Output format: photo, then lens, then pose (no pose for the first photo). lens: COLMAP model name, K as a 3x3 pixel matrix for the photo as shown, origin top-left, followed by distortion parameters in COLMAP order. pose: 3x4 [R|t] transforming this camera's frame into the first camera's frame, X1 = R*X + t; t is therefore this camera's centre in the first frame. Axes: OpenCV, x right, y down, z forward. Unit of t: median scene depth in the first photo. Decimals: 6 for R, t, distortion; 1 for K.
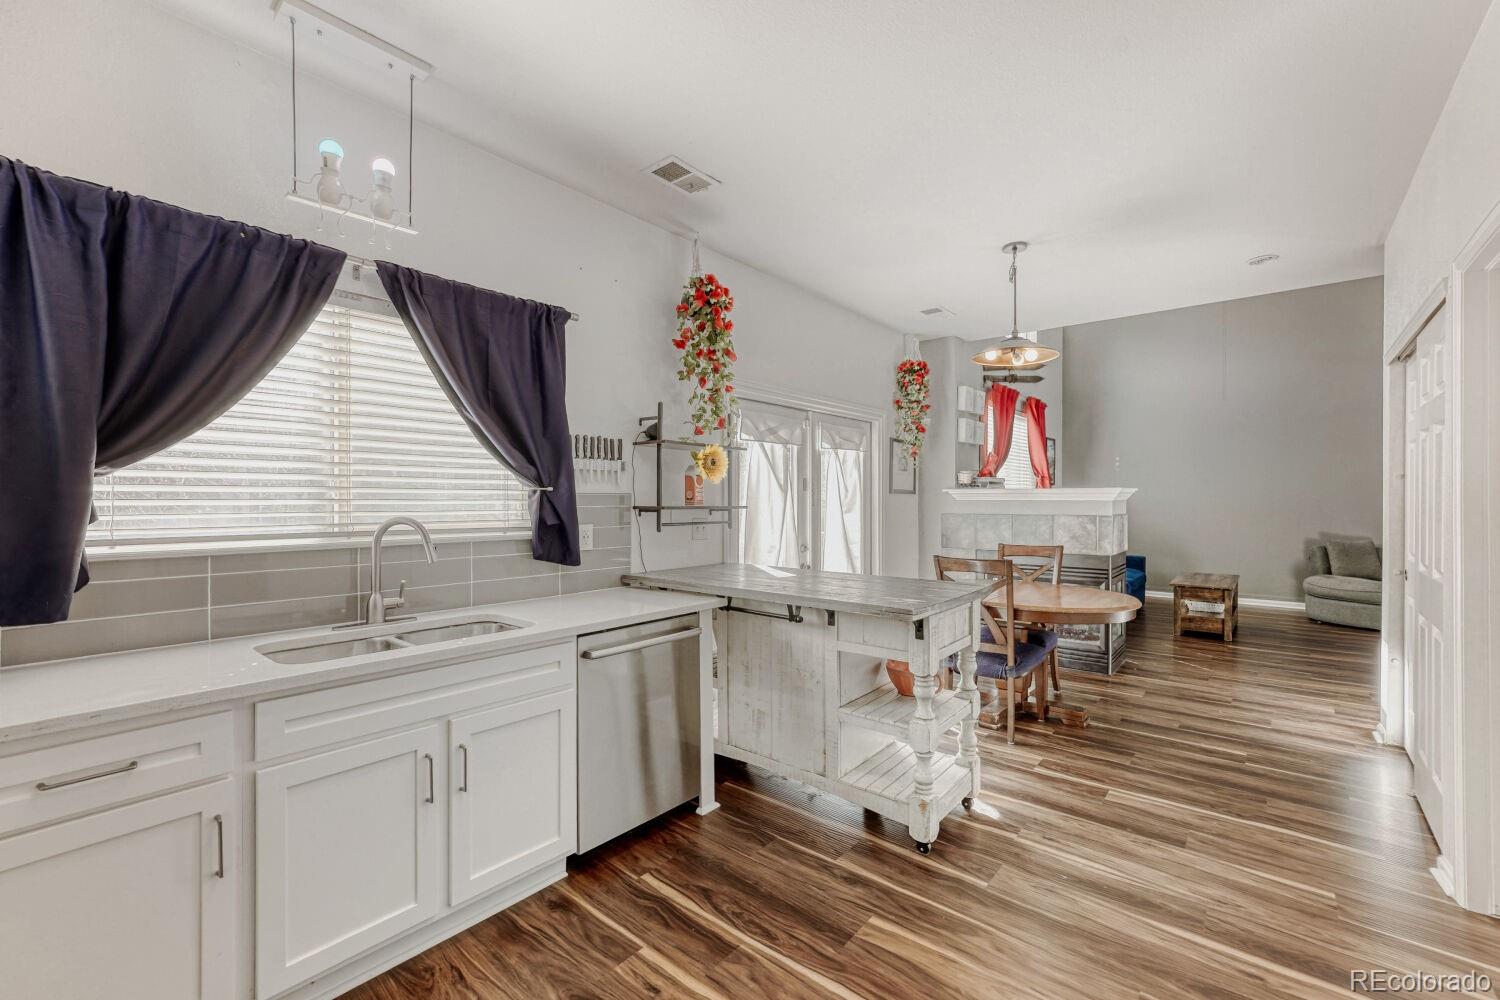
lens RADIAL K [[630.5, 0, 752.6], [0, 630.5, 507.6], [0, 0, 1]] dist [-0.011698, 0.001054]
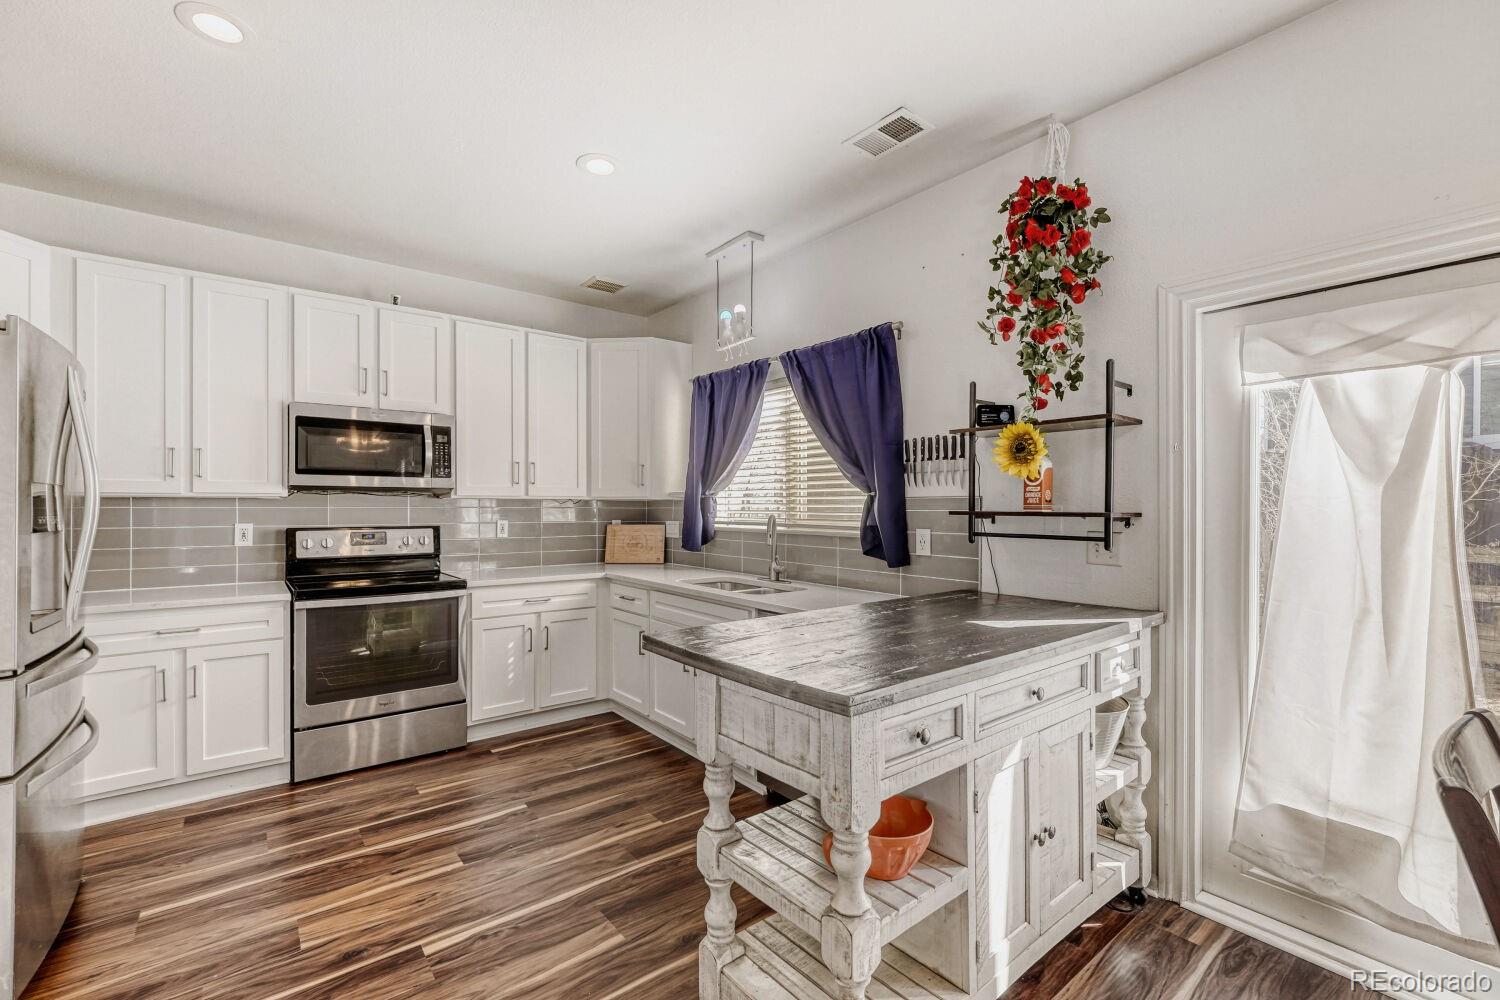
lens RADIAL K [[630.5, 0, 754.2], [0, 630.5, 507.2], [0, 0, 1]] dist [-0.011698, 0.001054]
pose [[-0.193247, 0.002918, -0.981146, 0.723940], [-0.009980, 0.999938, 0.004940, -0.008764], [0.981099, 0.010747, -0.193206, 0.910171]]
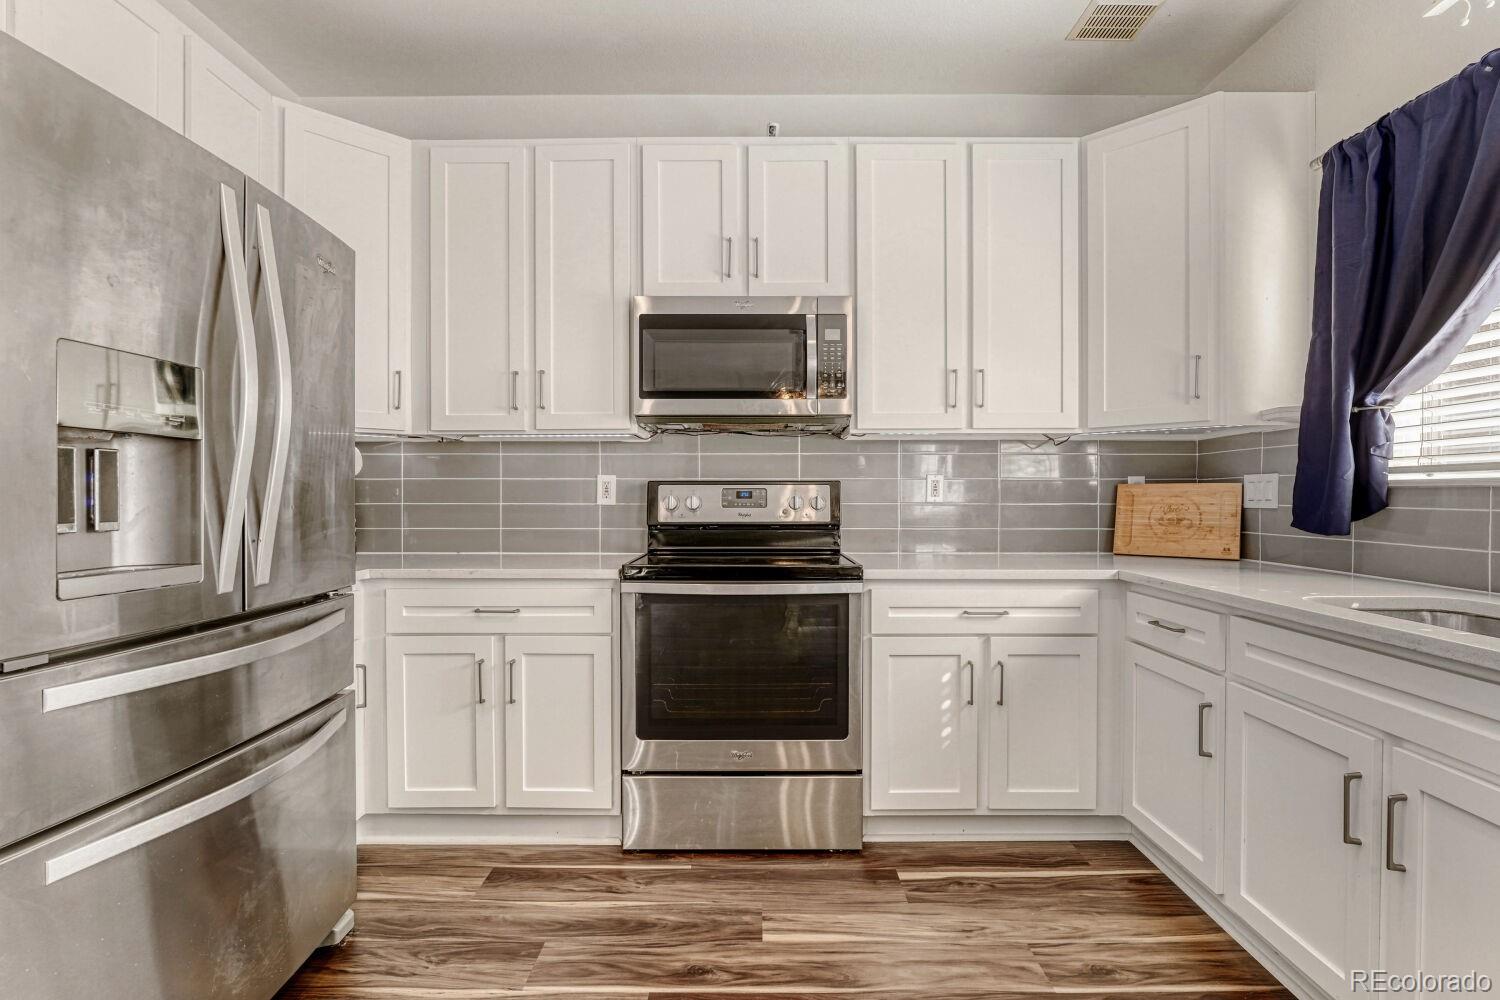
lens RADIAL K [[763.7, 0, 759.3], [0, 763.7, 496.1], [0, 0, 1]] dist [-0.013157, -0.000327]
pose [[-0.752181, 0.006764, -0.658922, 0.295927], [-0.005590, 0.999846, 0.016645, 0.050272], [0.658933, 0.016203, -0.752027, 0.701176]]
